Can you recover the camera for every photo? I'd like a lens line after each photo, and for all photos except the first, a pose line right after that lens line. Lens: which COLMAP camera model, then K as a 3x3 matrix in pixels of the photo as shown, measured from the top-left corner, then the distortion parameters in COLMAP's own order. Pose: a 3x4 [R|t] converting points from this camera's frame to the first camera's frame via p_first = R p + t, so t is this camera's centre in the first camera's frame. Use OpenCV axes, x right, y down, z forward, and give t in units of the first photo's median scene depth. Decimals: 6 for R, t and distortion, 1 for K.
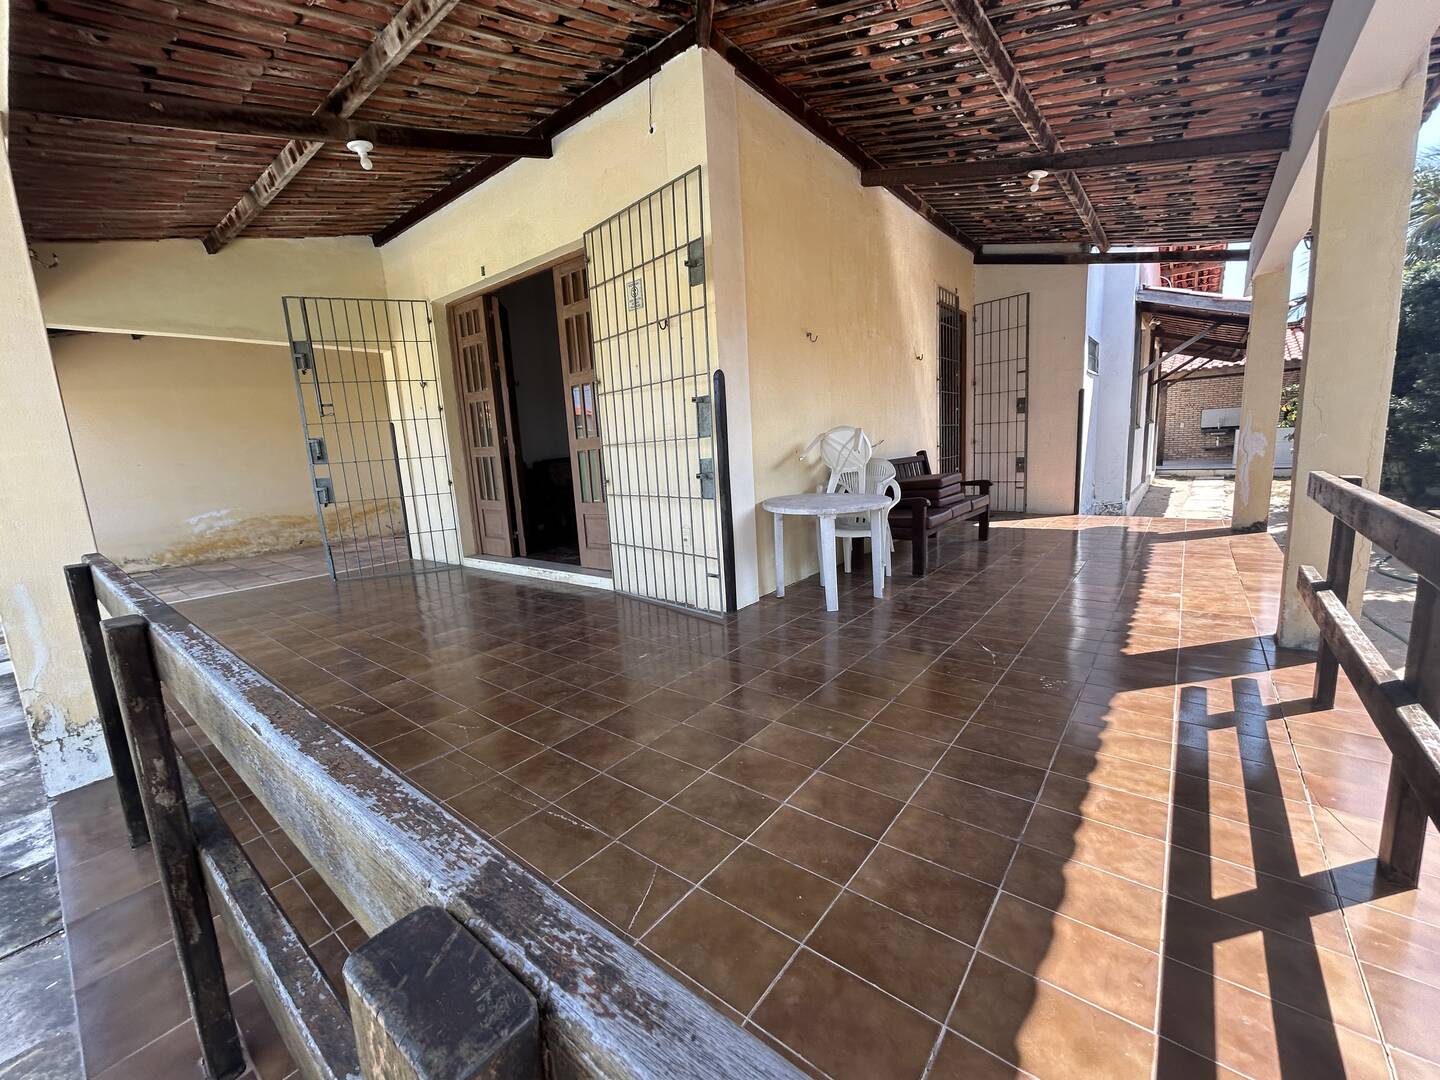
lens RADIAL K [[578.3, 0, 720.8], [0, 578.3, 536.8], [0, 0, 1]] dist [-0.002983, 0.000091]
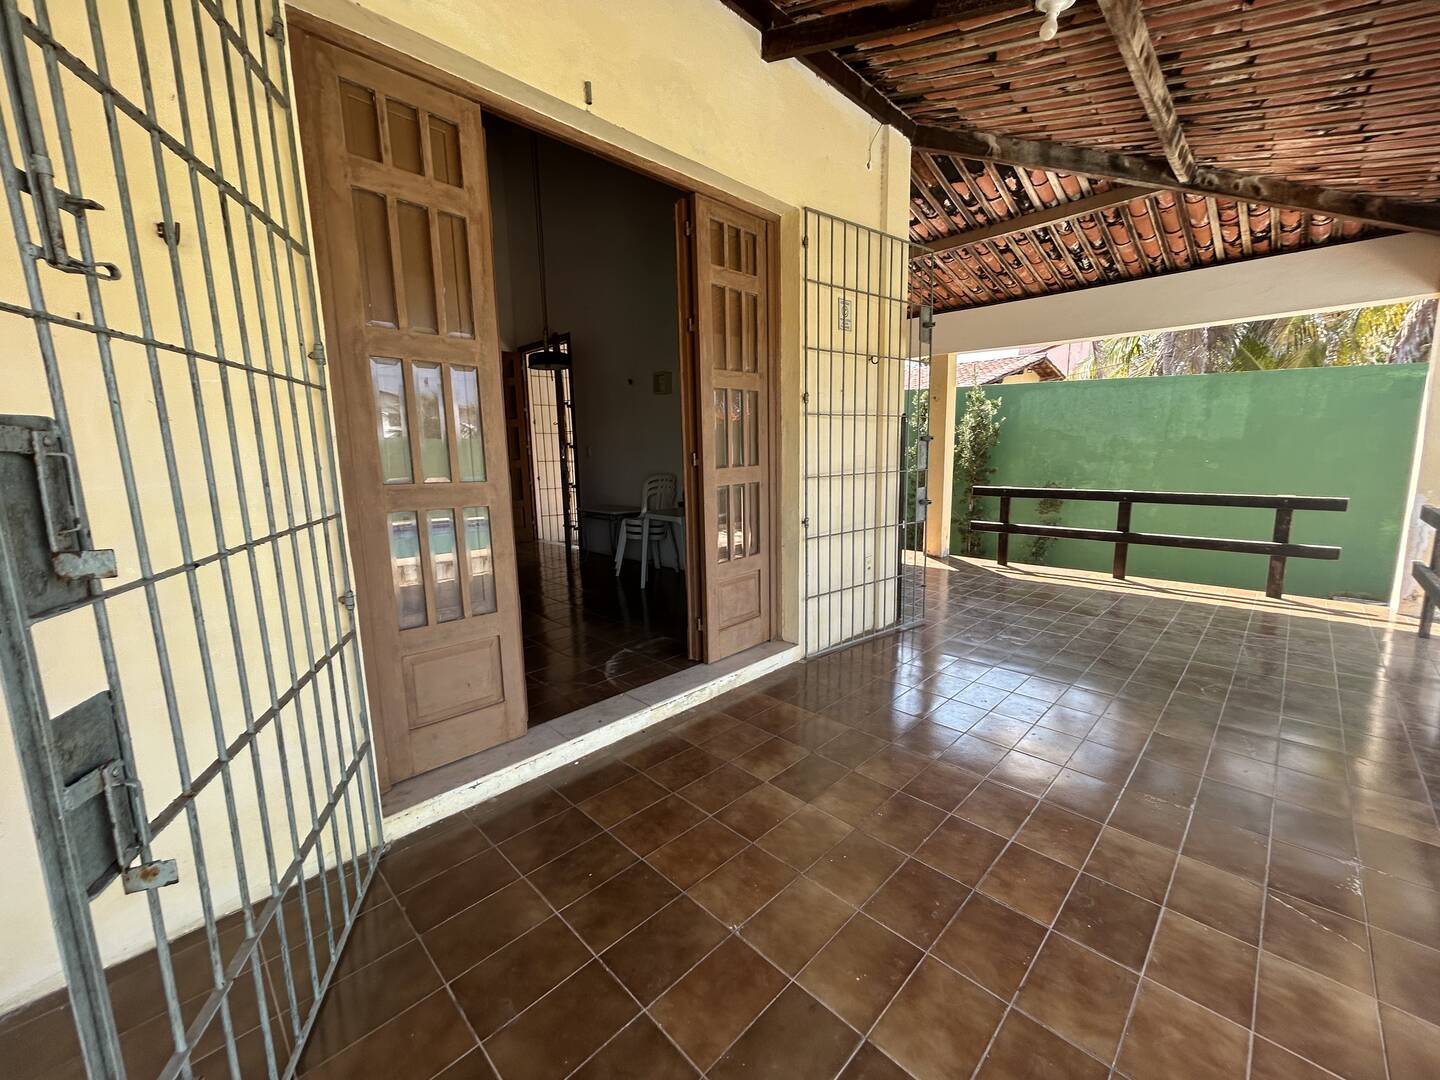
lens RADIAL K [[577.9, 0, 717.7], [0, 577.9, 538.9], [0, 0, 1]] dist [-0.003442, 0.001868]
pose [[0.113290, -0.095682, 0.988944, -0.937242], [0.164495, 0.983422, 0.076304, -0.144940], [-0.979850, 0.154032, 0.127152, 0.956902]]
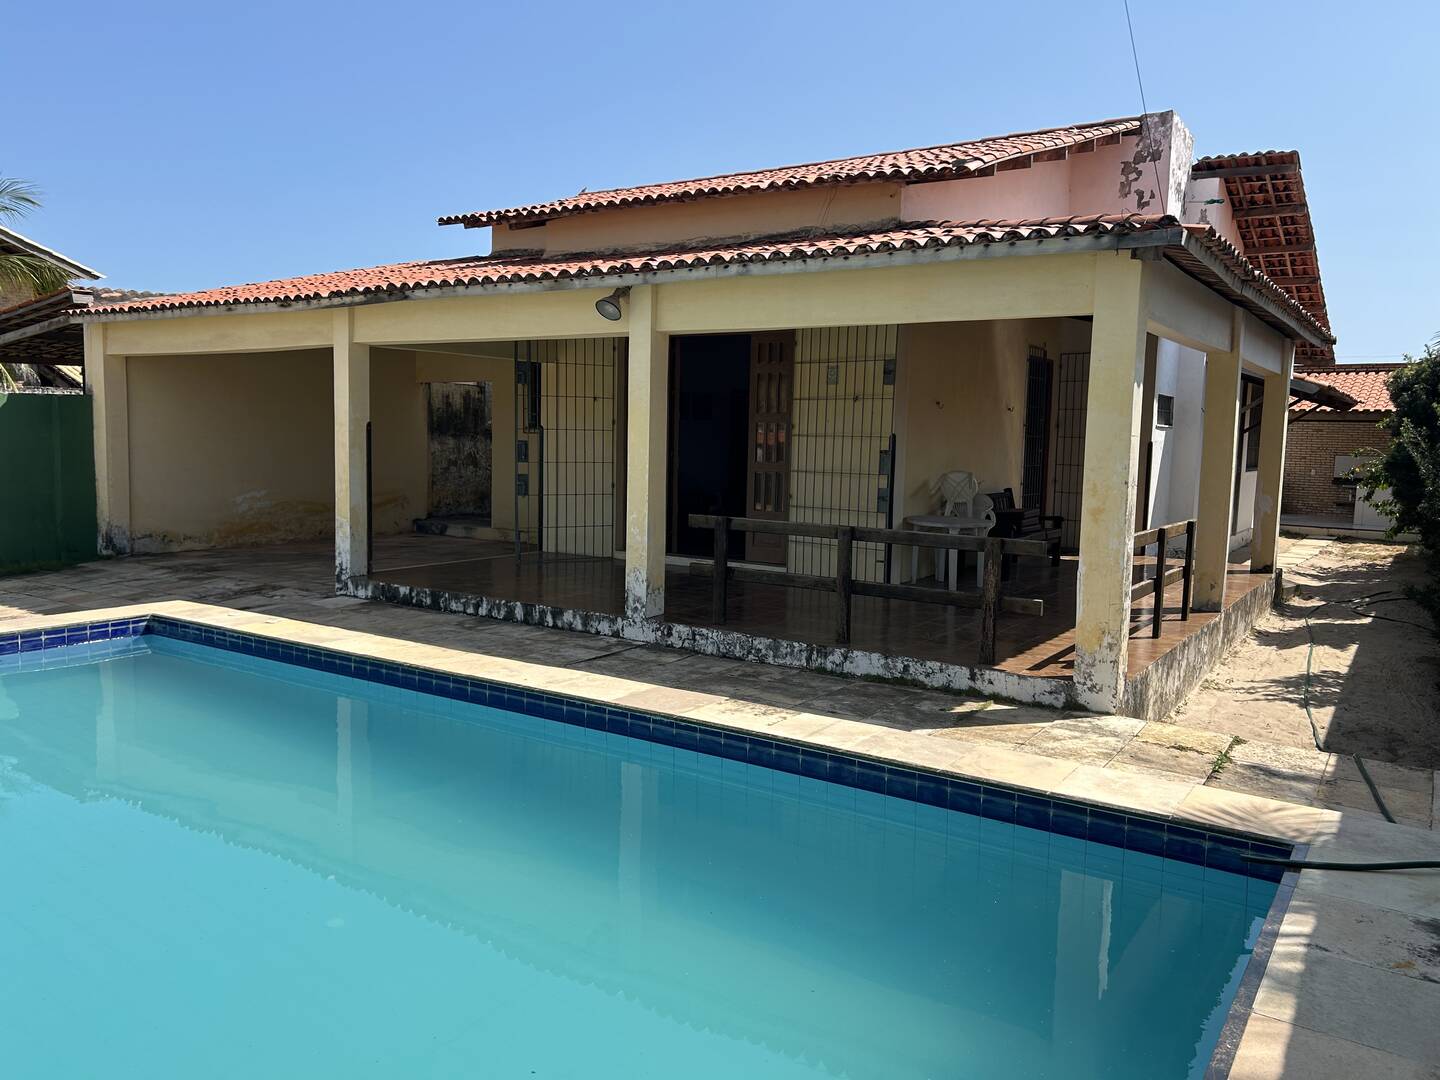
lens RADIAL K [[1067.3, 0, 720.0], [0, 1067.3, 540.0], [0, 0, 1]] dist [-0.000101, -0.006675]
pose [[0.993233, 0.071118, 0.091812, -0.555471], [-0.065764, 0.996025, -0.060081, 0.163300], [-0.095720, 0.053637, 0.993962, -1.426095]]
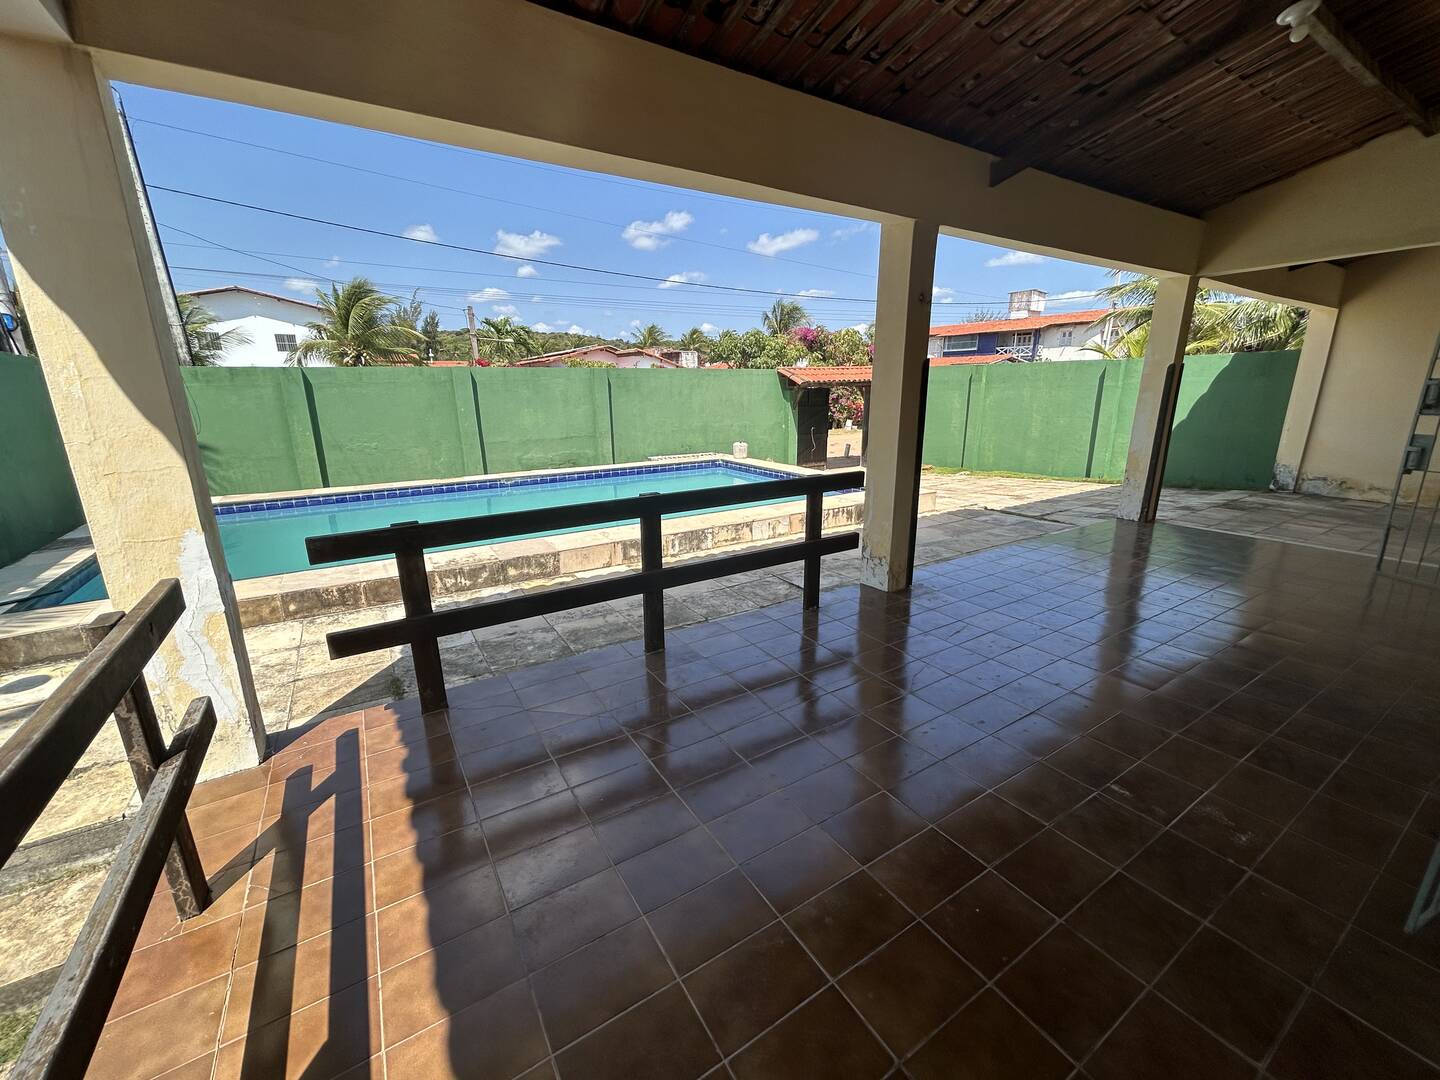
lens RADIAL K [[577.9, 0, 717.7], [0, 577.9, 538.9], [0, 0, 1]] dist [-0.003442, 0.001868]
pose [[-0.327272, 0.301697, -0.895473, 0.343939], [-0.116371, 0.927578, 0.355044, -0.157390], [0.937737, 0.220403, -0.268462, 0.453629]]
